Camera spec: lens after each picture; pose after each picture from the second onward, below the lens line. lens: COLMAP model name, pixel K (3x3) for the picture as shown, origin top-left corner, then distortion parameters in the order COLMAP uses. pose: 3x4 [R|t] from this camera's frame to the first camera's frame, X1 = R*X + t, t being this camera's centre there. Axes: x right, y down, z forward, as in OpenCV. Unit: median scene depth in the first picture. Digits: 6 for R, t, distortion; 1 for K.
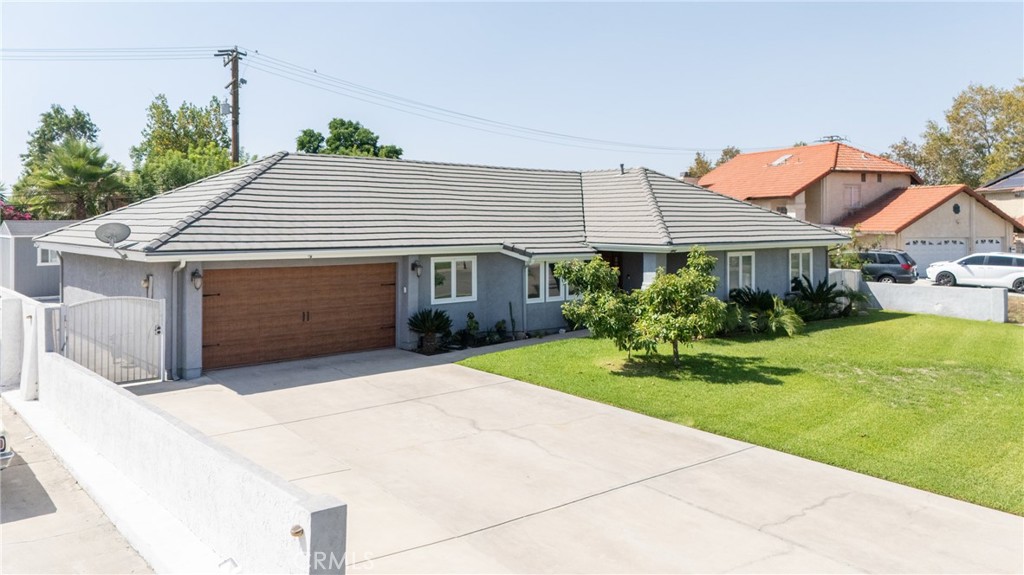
lens RADIAL K [[743.1, 0, 514.3], [0, 743.1, 236.6], [0, 0, 1]] dist [0.034027, -0.004808]
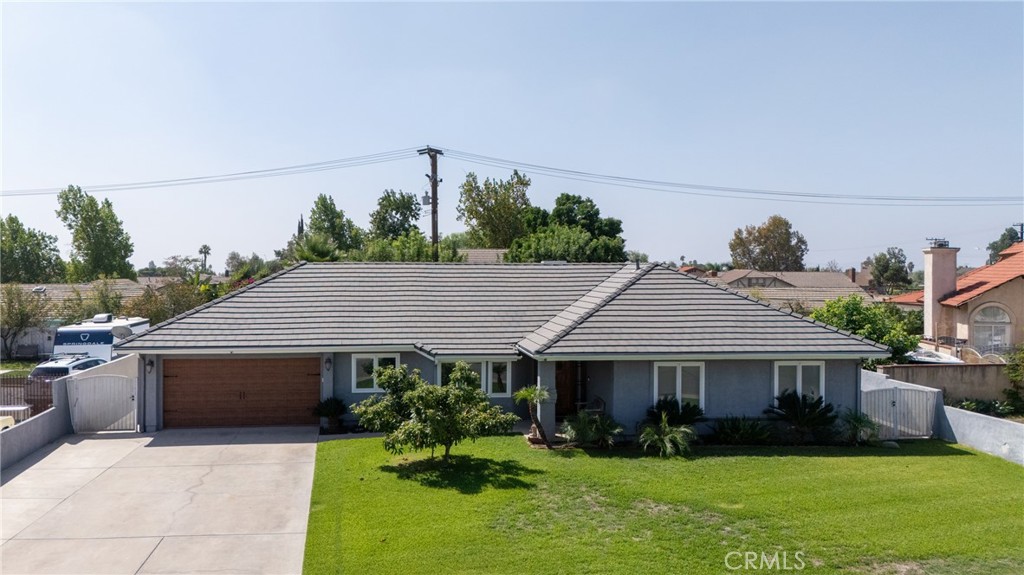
lens RADIAL K [[838.6, 0, 485.8], [0, 838.6, 286.0], [0, 0, 1]] dist [0.042012, -0.004216]
pose [[0.820038, 0.010145, -0.572219, 0.808887], [-0.010416, 0.999942, 0.002802, -0.084836], [0.572215, 0.003663, 0.820096, 0.001927]]
